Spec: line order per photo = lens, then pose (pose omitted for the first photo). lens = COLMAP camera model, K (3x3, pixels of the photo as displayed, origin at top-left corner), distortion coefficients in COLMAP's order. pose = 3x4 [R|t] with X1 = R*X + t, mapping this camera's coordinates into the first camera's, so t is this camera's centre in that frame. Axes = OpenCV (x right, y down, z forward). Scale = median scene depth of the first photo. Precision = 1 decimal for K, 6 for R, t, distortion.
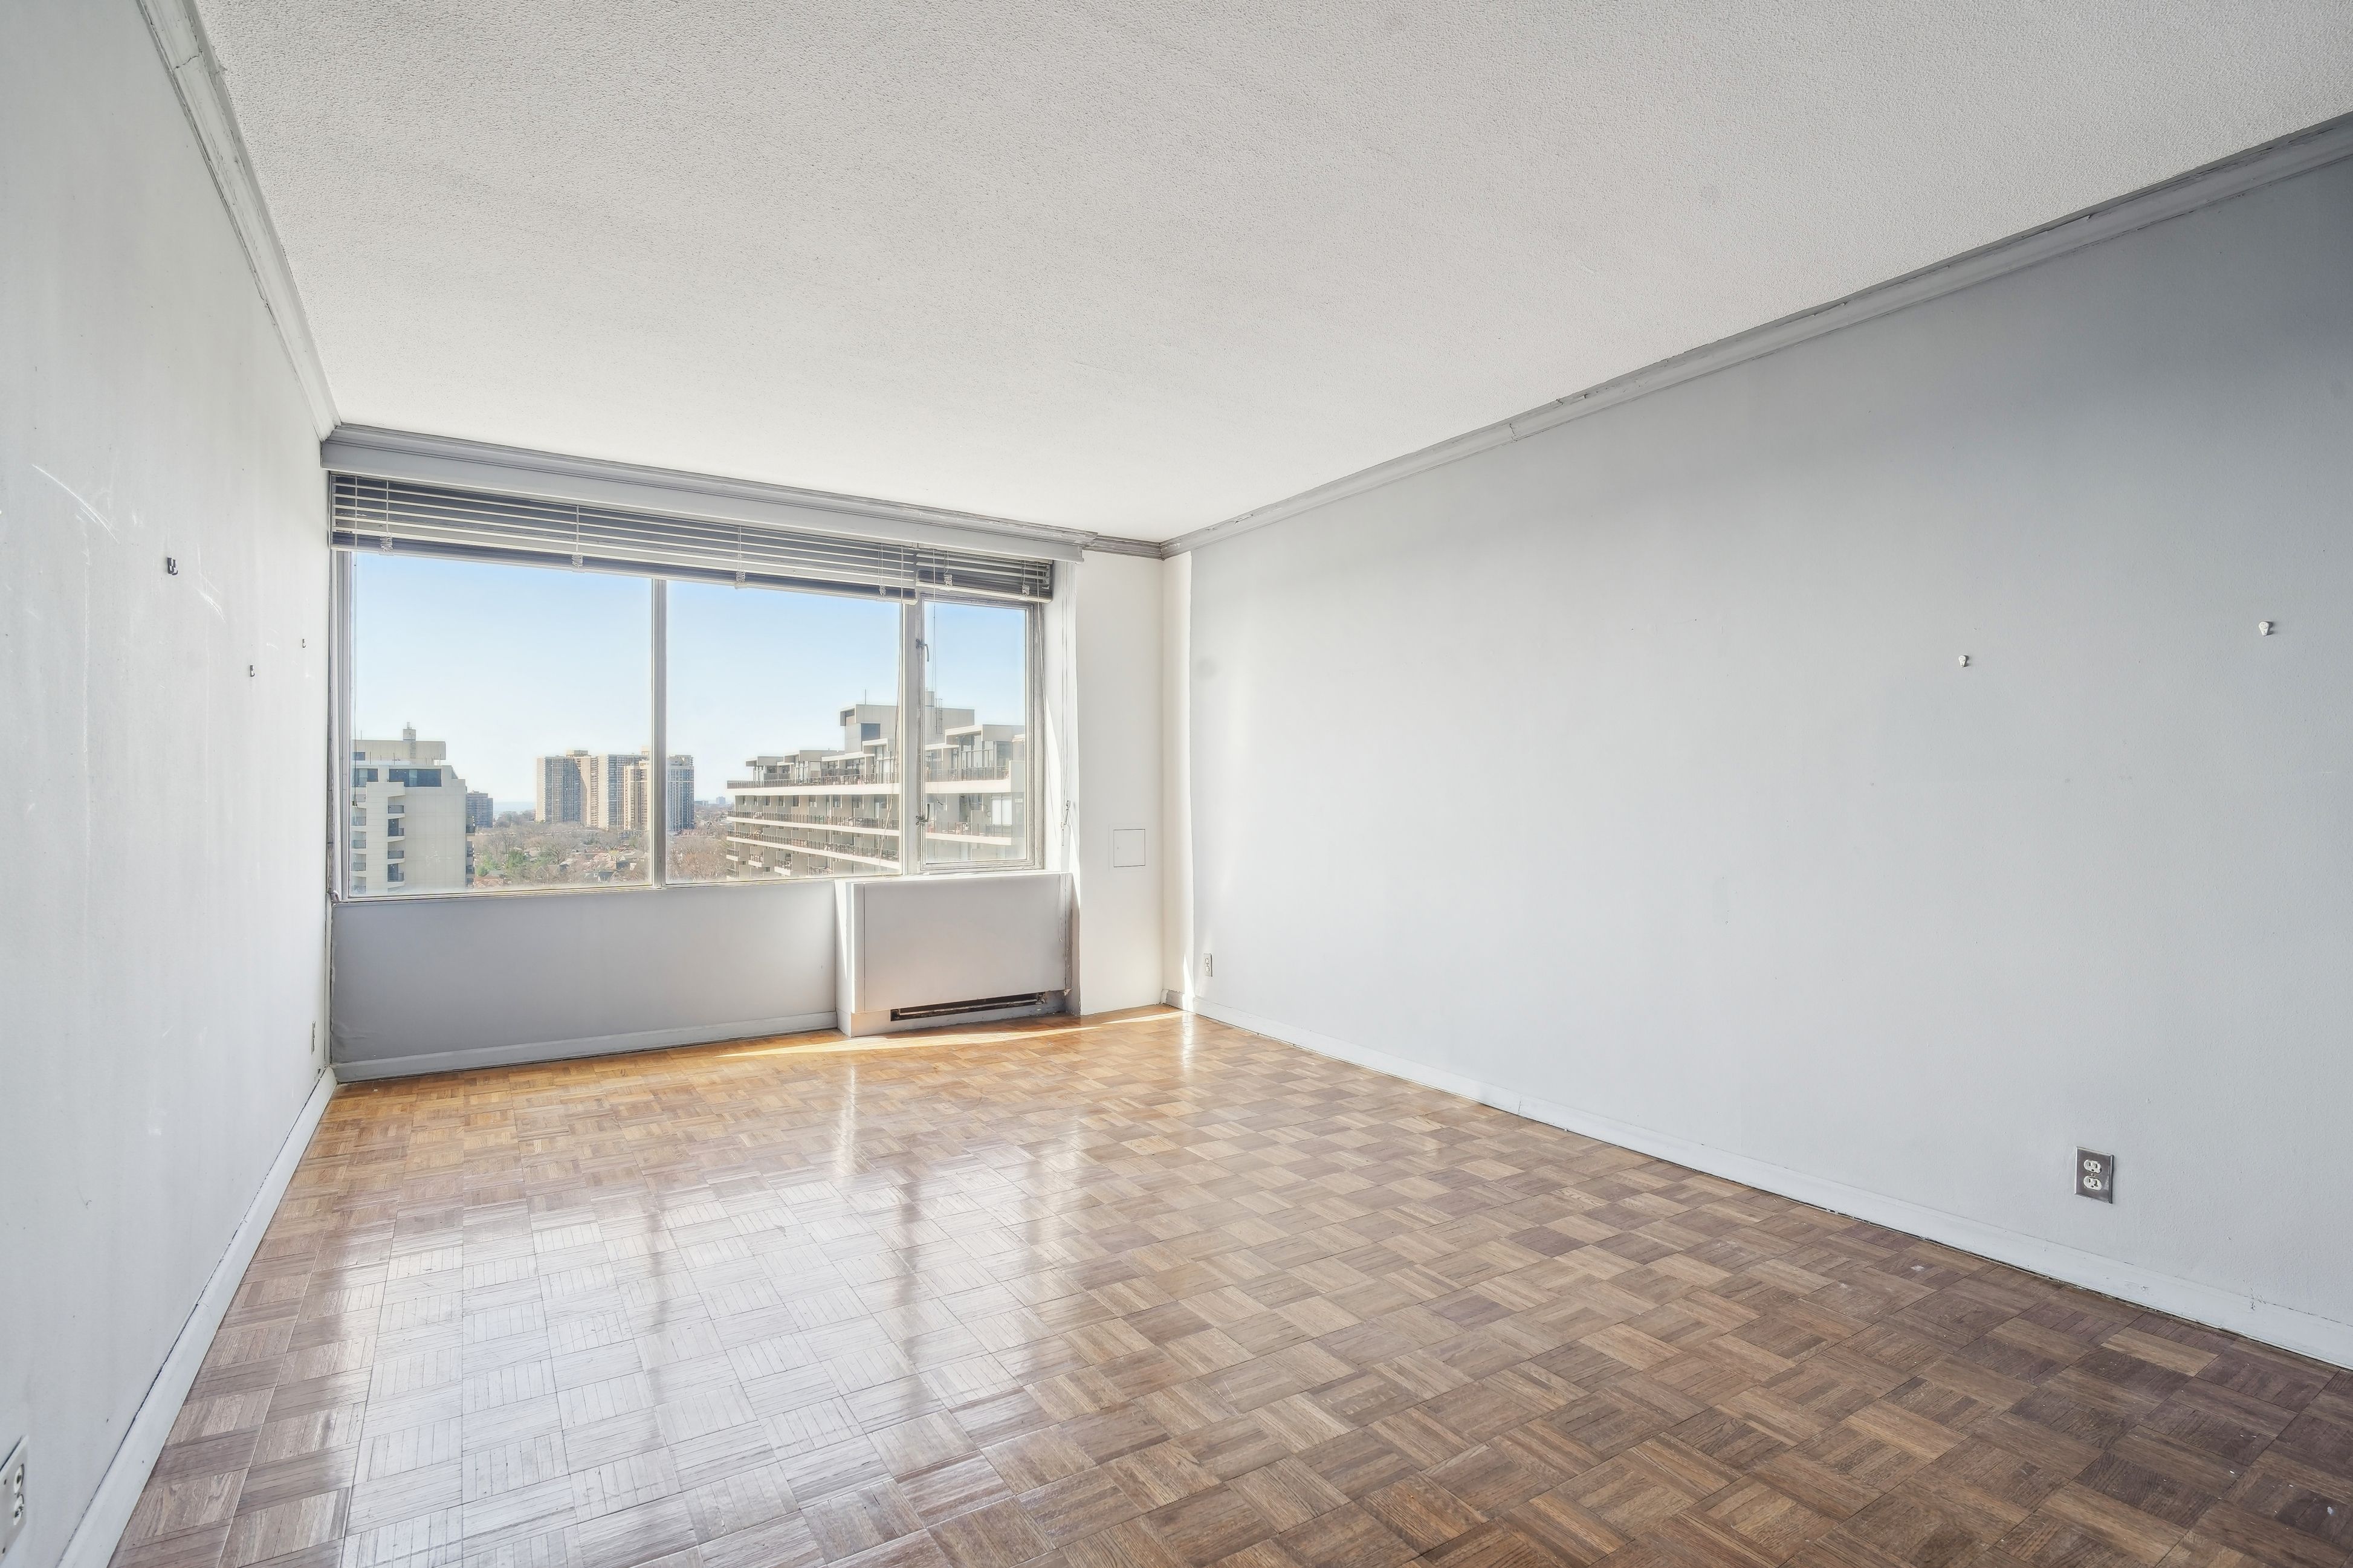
lens RADIAL K [[1088.6, 0, 1176.5], [0, 1088.6, 784.0], [0, 0, 1]] dist [-0.000463, -0.000233]
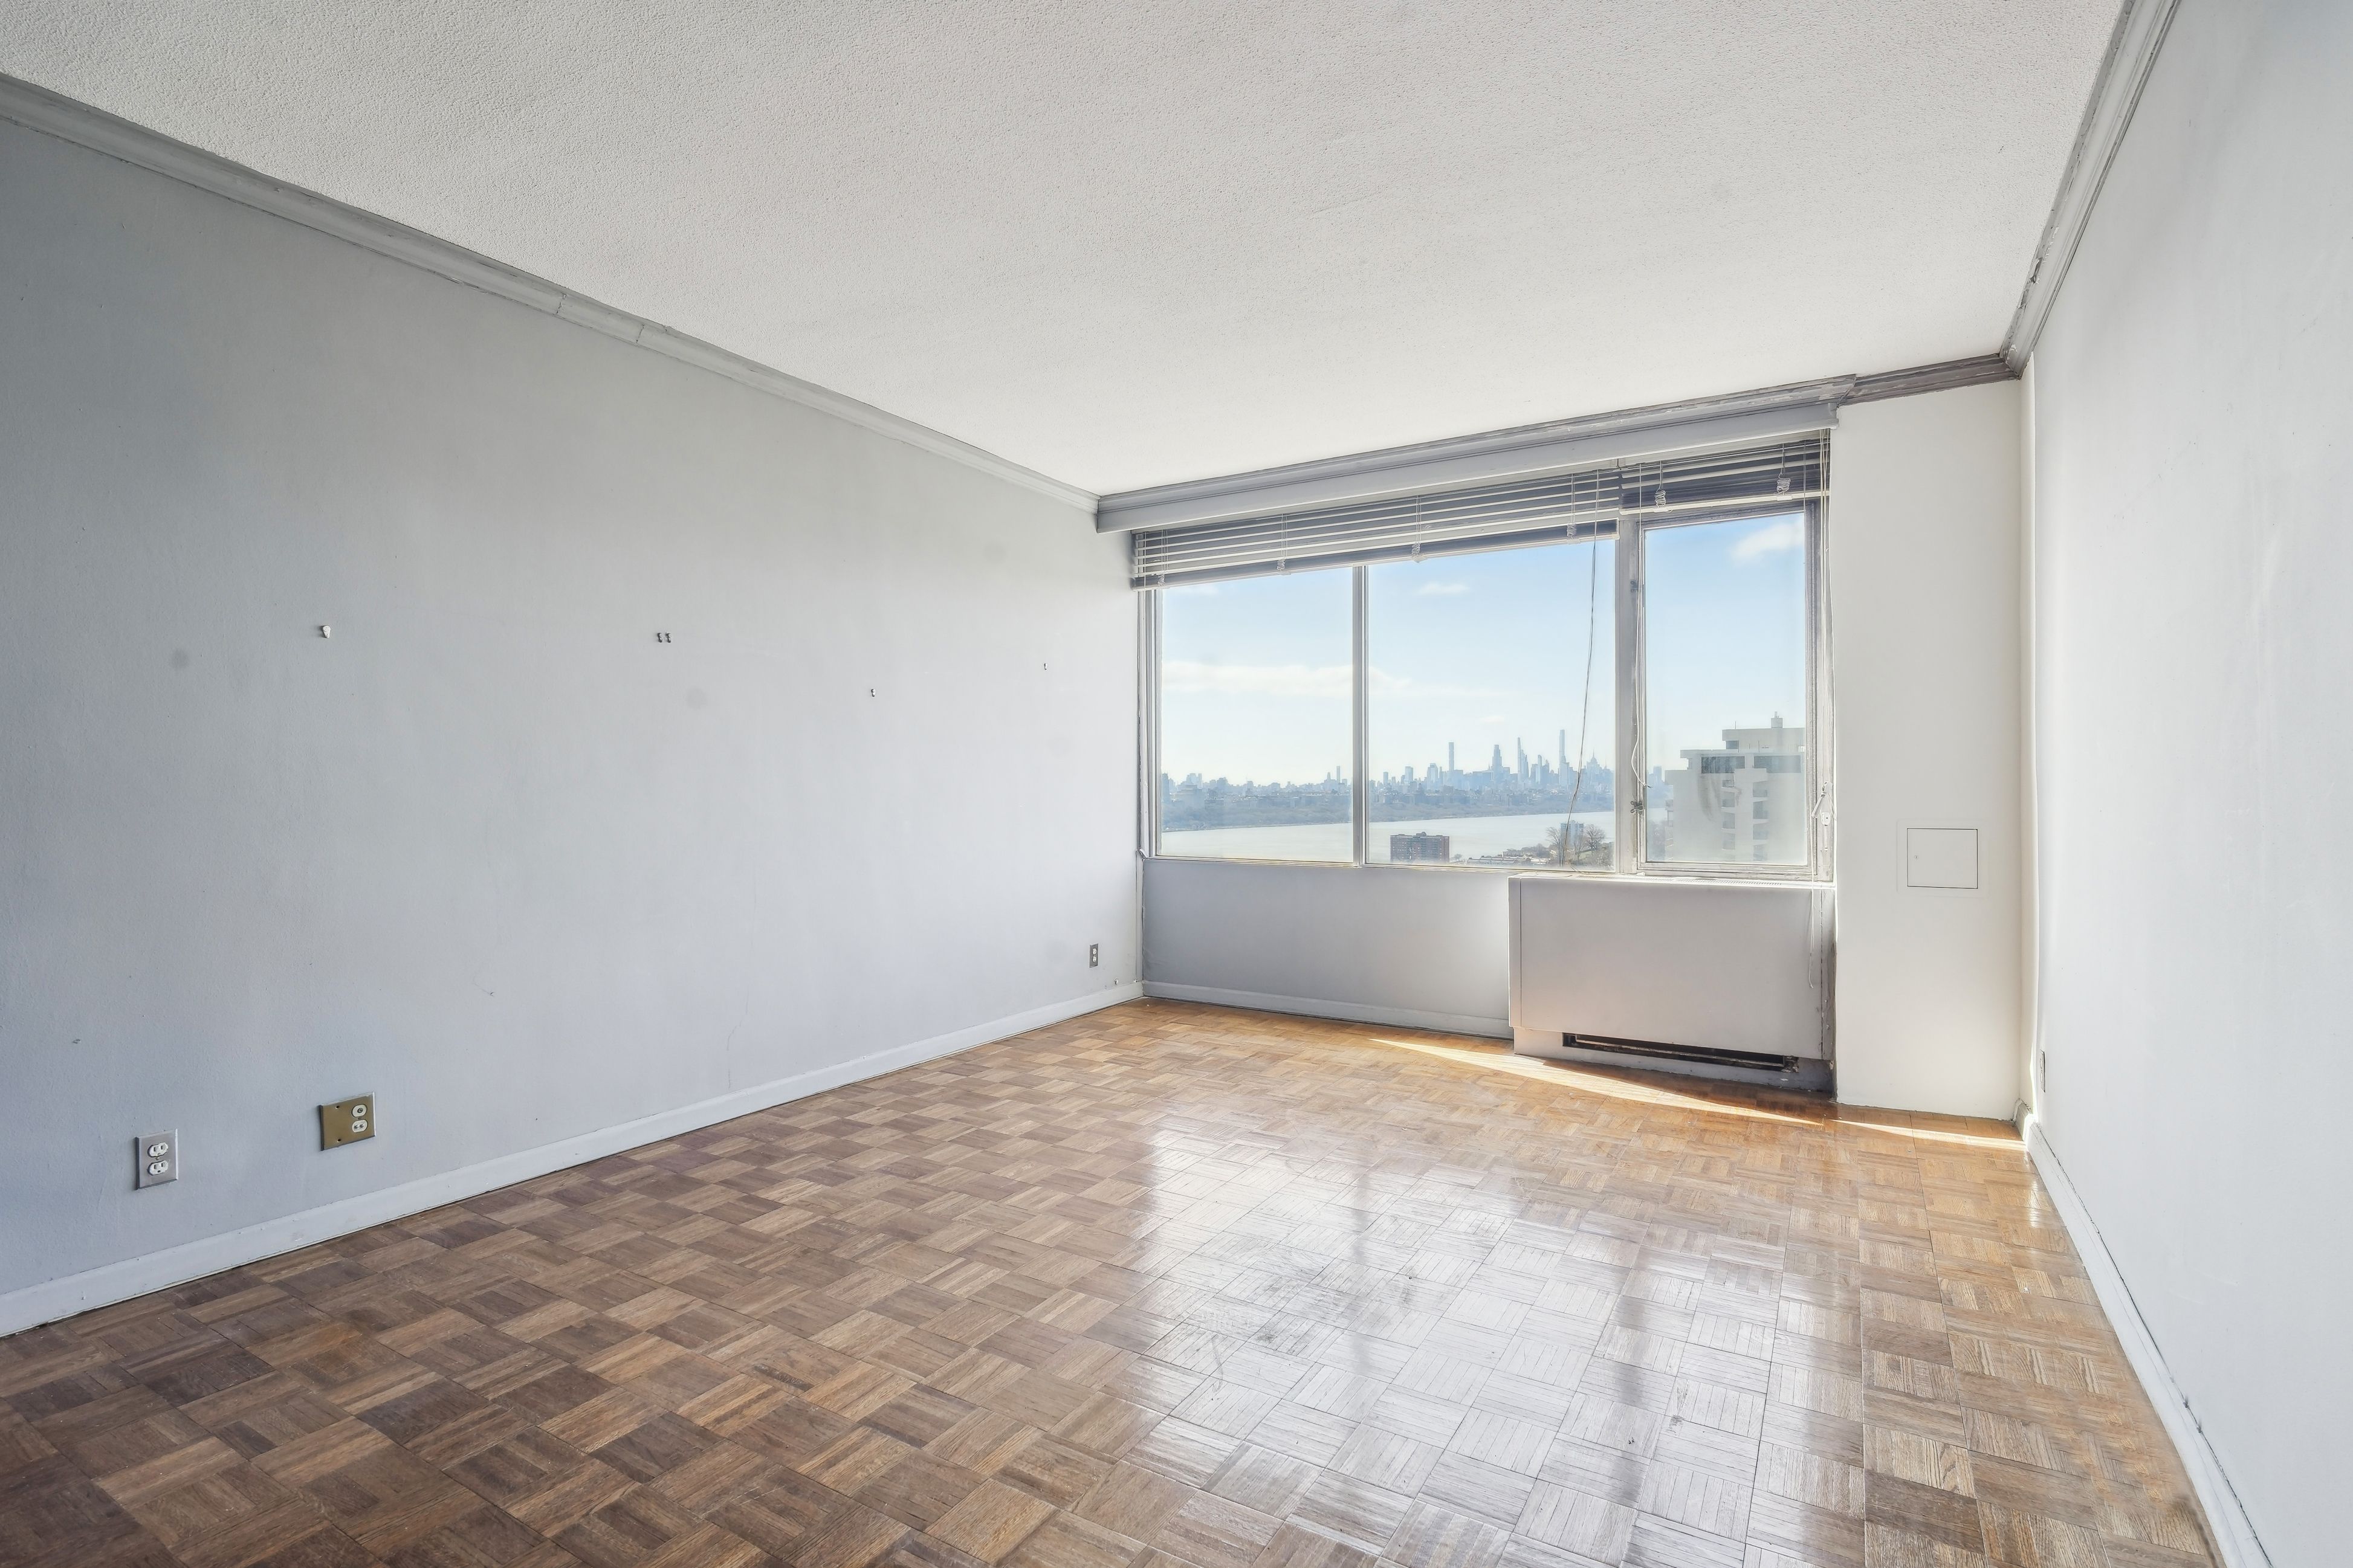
lens RADIAL K [[1104.3, 0, 1176.5], [0, 1104.3, 784.0], [0, 0, 1]] dist [-0.002033, -0.000439]
pose [[0.446480, 0.003280, -0.894787, 0.351913], [0.008801, 0.999929, 0.008057, 0.007119], [0.894750, -0.011473, 0.446420, 0.348590]]
